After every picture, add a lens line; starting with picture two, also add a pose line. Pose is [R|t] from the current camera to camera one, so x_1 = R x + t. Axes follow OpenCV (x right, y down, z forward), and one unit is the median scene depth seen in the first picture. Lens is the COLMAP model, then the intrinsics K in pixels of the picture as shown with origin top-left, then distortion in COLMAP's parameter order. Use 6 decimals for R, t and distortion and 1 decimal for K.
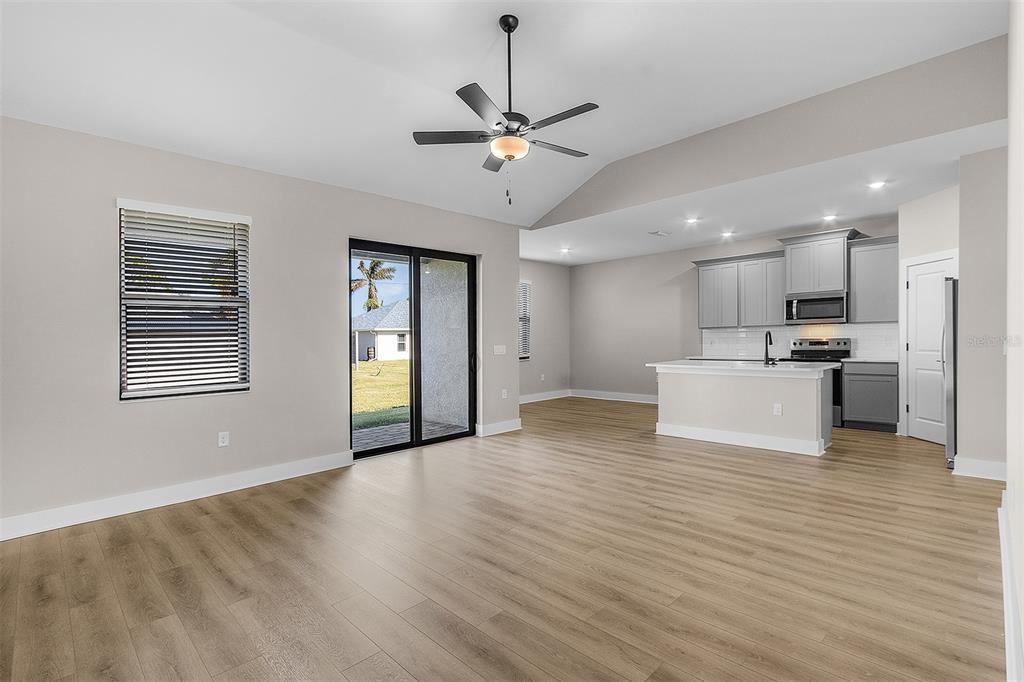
lens RADIAL K [[485.2, 0, 513.2], [0, 485.2, 352.0], [0, 0, 1]] dist [-0.000878, 0.000687]
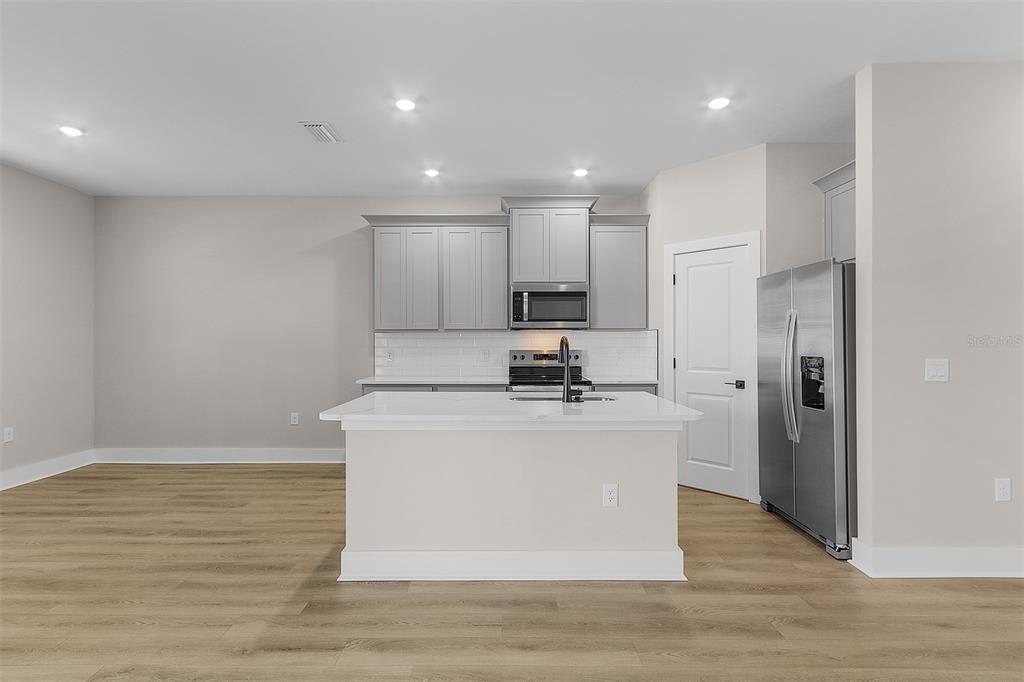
lens RADIAL K [[485.2, 0, 513.7], [0, 485.2, 345.3], [0, 0, 1]] dist [-0.000878, 0.000687]
pose [[0.697896, 0.014956, 0.716043, 0.094292], [0.008804, 0.999527, -0.029458, -0.014628], [-0.716145, 0.026862, 0.697434, 0.550956]]
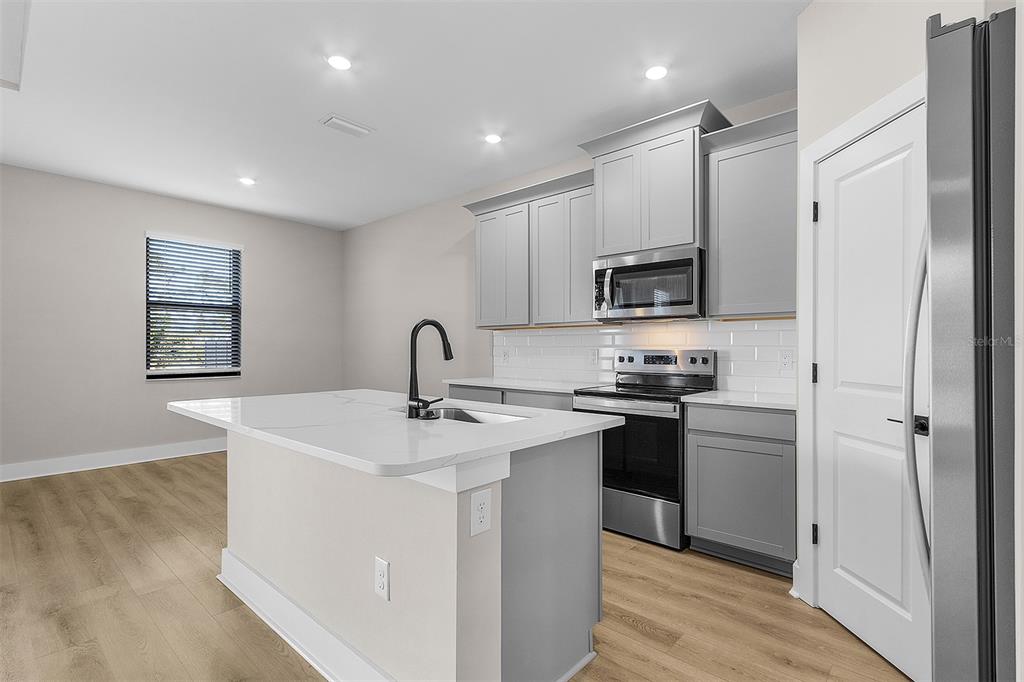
lens RADIAL K [[485.2, 0, 518.6], [0, 485.2, 349.5], [0, 0, 1]] dist [-0.000878, 0.000687]
pose [[0.996891, 0.024863, 0.074764, 0.458792], [-0.022462, 0.999210, -0.032793, -0.008958], [-0.075520, 0.031012, 0.996662, 0.530041]]
